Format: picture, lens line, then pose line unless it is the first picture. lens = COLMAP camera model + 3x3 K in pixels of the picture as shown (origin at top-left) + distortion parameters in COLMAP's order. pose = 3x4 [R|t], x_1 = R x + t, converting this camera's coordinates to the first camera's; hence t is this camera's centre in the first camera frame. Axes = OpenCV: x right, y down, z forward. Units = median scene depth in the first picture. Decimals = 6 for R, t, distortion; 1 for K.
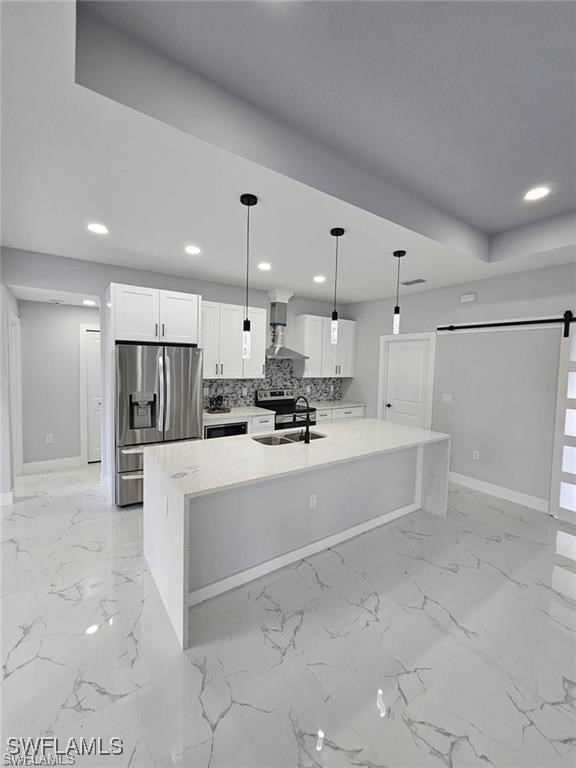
lens RADIAL K [[314.0, 0, 287.9], [0, 314.0, 379.6], [0, 0, 1]] dist [0.001235, -0.000368]
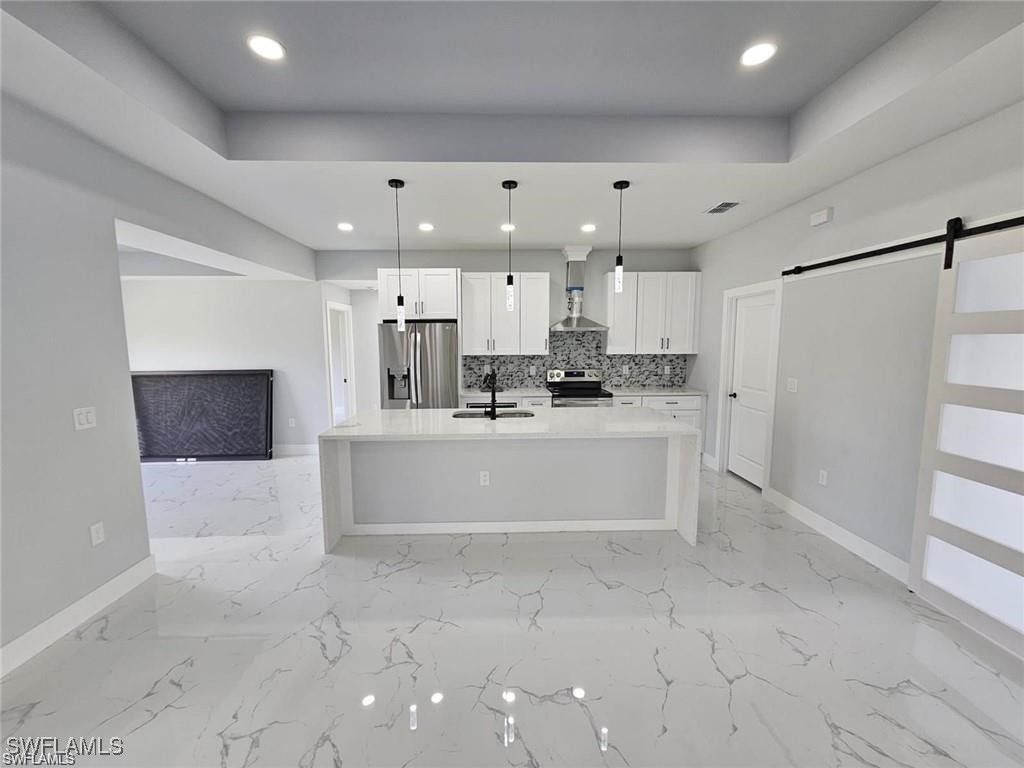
lens RADIAL K [[418.7, 0, 506.8], [0, 418.7, 384.6], [0, 0, 1]] dist [0.001235, -0.000368]
pose [[0.834676, 0.032157, -0.549801, 0.444352], [-0.005672, 0.998743, 0.049805, 0.019958], [0.550711, -0.038452, 0.833810, -0.008933]]
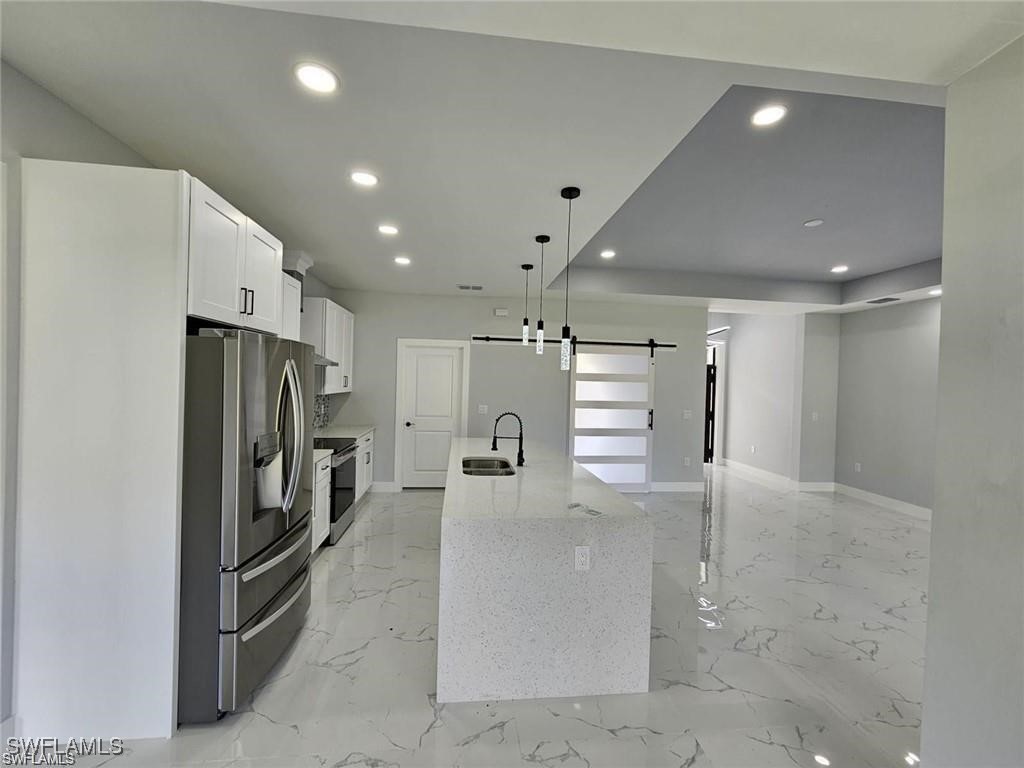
lens RADIAL K [[418.7, 0, 506.8], [0, 418.7, 384.6], [0, 0, 1]] dist [0.001235, -0.000368]
pose [[0.484379, -0.019793, 0.874634, -0.557352], [0.035732, 0.999357, 0.002827, -0.016597], [-0.874128, 0.029883, 0.484775, 0.262785]]
